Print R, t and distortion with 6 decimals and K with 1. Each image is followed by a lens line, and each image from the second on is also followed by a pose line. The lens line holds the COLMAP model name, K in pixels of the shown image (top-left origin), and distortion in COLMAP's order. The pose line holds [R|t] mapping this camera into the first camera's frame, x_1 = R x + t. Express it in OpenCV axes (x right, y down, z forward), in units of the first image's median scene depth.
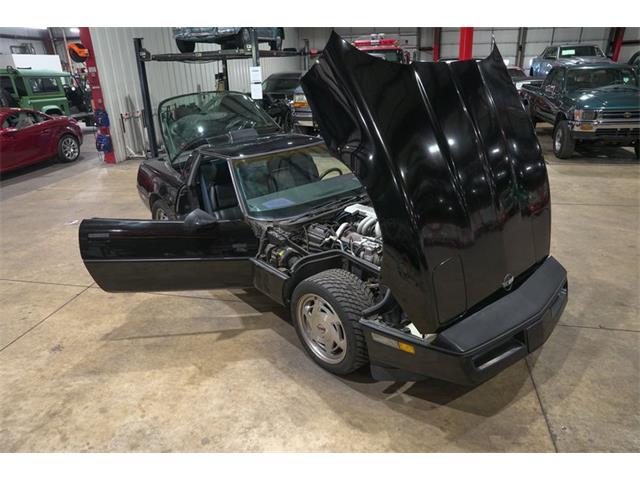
lens RADIAL K [[438.2, 0, 321.6], [0, 438.2, 241.2], [0, 0, 1]] dist [-0.136819, 0.105569]
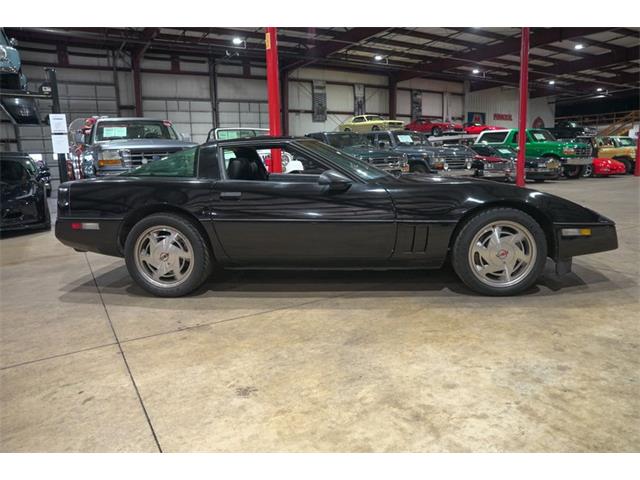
lens RADIAL K [[438.2, 0, 322.8], [0, 438.2, 240.6], [0, 0, 1]] dist [-0.136819, 0.105569]
pose [[0.720588, -0.113676, 0.683982, -0.978789], [0.271772, 0.953839, -0.127791, 0.166890], [-0.637882, 0.277972, 0.718219, 0.457301]]
